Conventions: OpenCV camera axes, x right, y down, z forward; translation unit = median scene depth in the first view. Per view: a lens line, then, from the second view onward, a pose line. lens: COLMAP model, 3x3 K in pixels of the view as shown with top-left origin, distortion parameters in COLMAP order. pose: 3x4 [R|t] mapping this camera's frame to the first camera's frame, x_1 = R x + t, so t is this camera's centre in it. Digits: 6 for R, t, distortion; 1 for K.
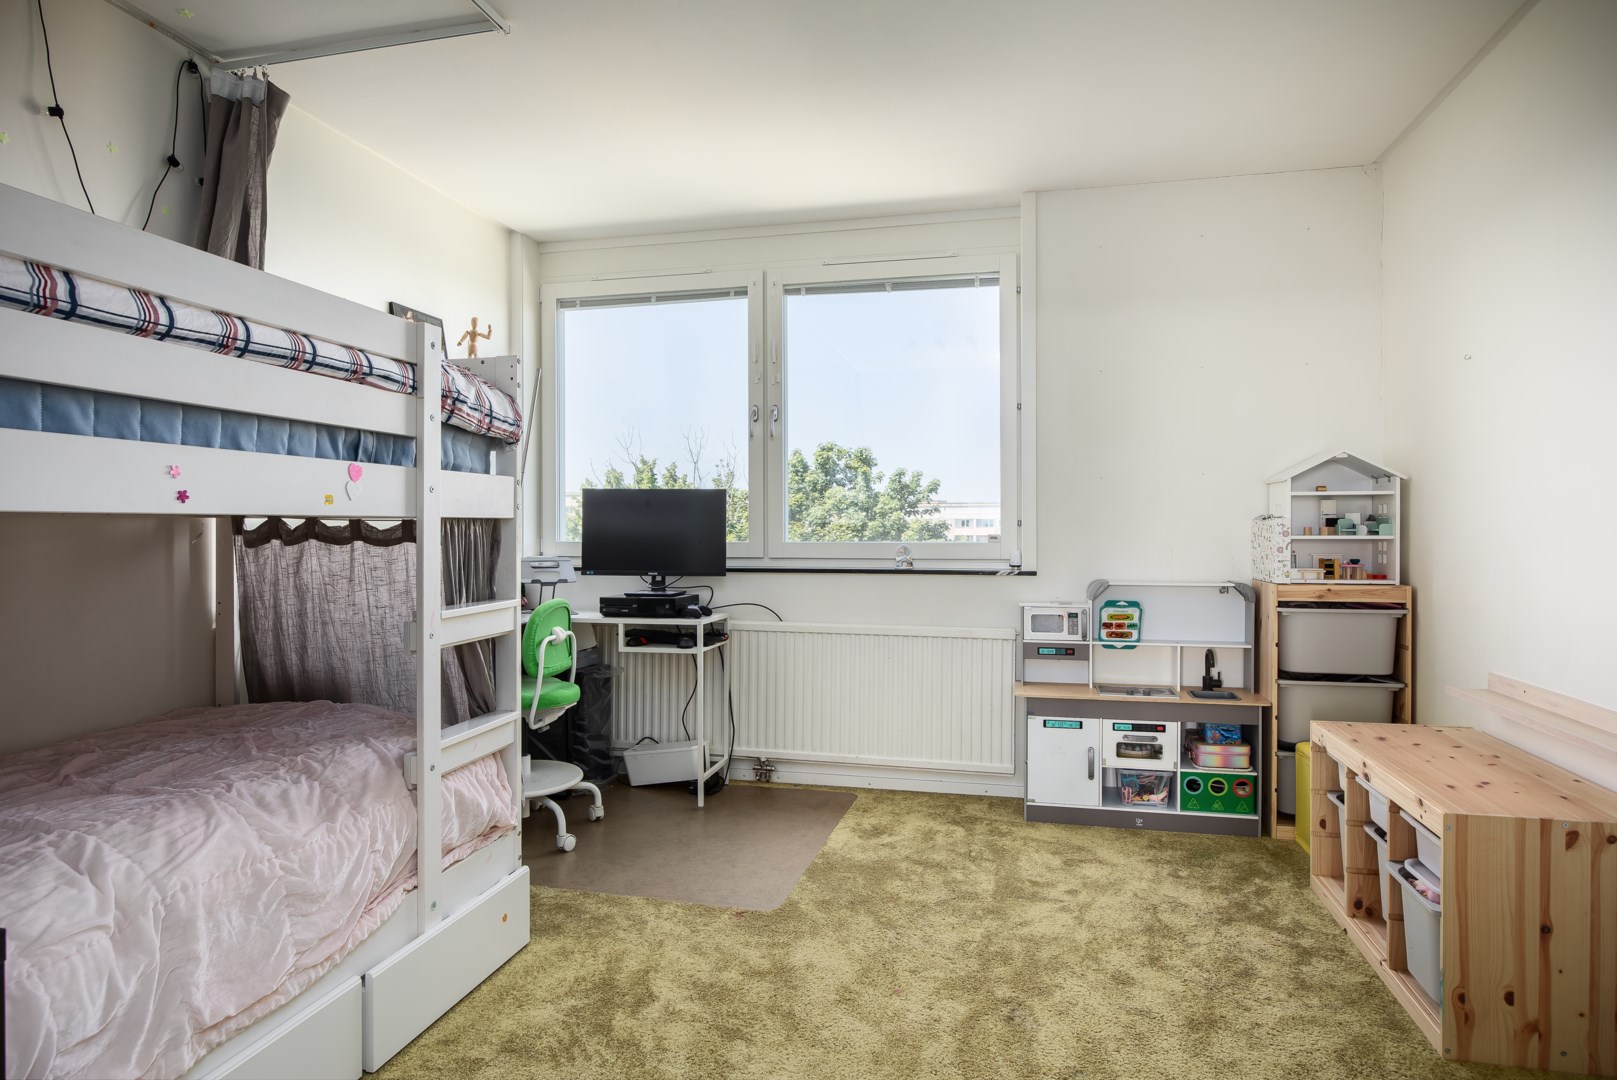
lens RADIAL K [[929.5, 0, 814.4], [0, 929.5, 528.2], [0, 0, 1]] dist [-0.006266, -0.002013]
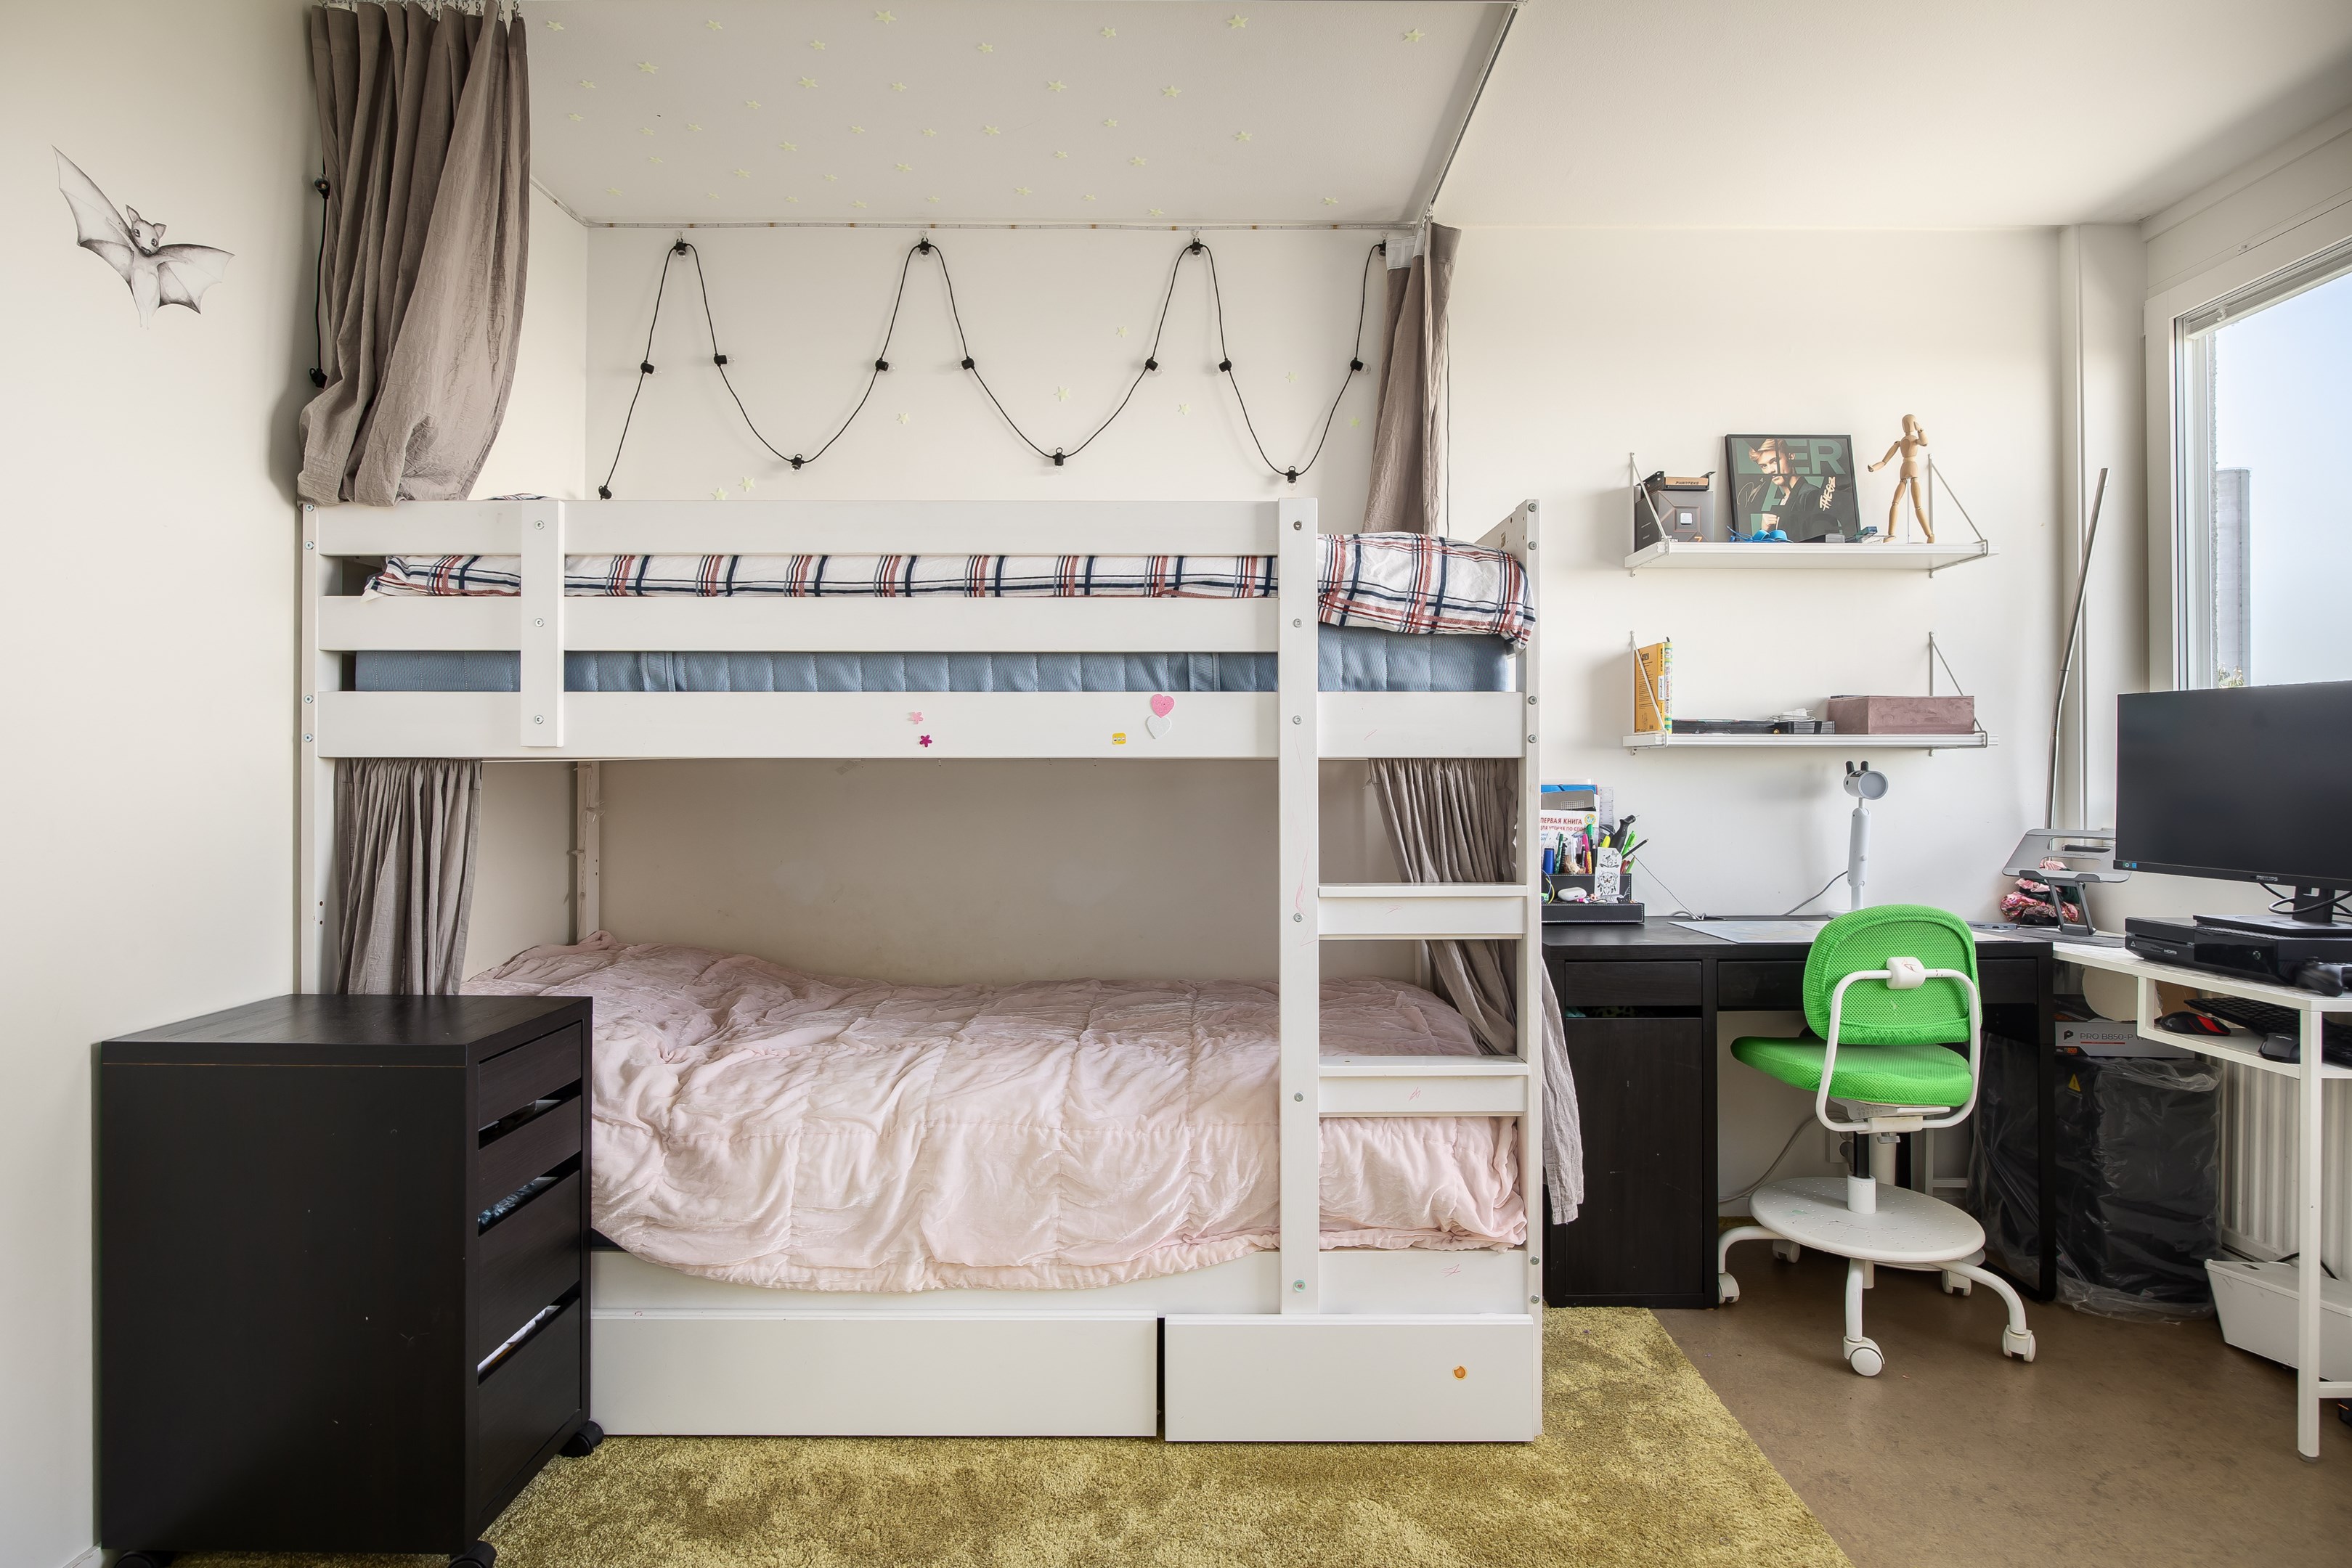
lens RADIAL K [[1215.4, 0, 1176.8], [0, 1215.4, 768.5], [0, 0, 1]] dist [-0.007225, -0.000490]
pose [[0.214368, -0.002861, -0.976749, 0.518781], [-0.002334, 0.999991, -0.003442, 0.000171], [0.976750, 0.003017, 0.214360, 0.709203]]
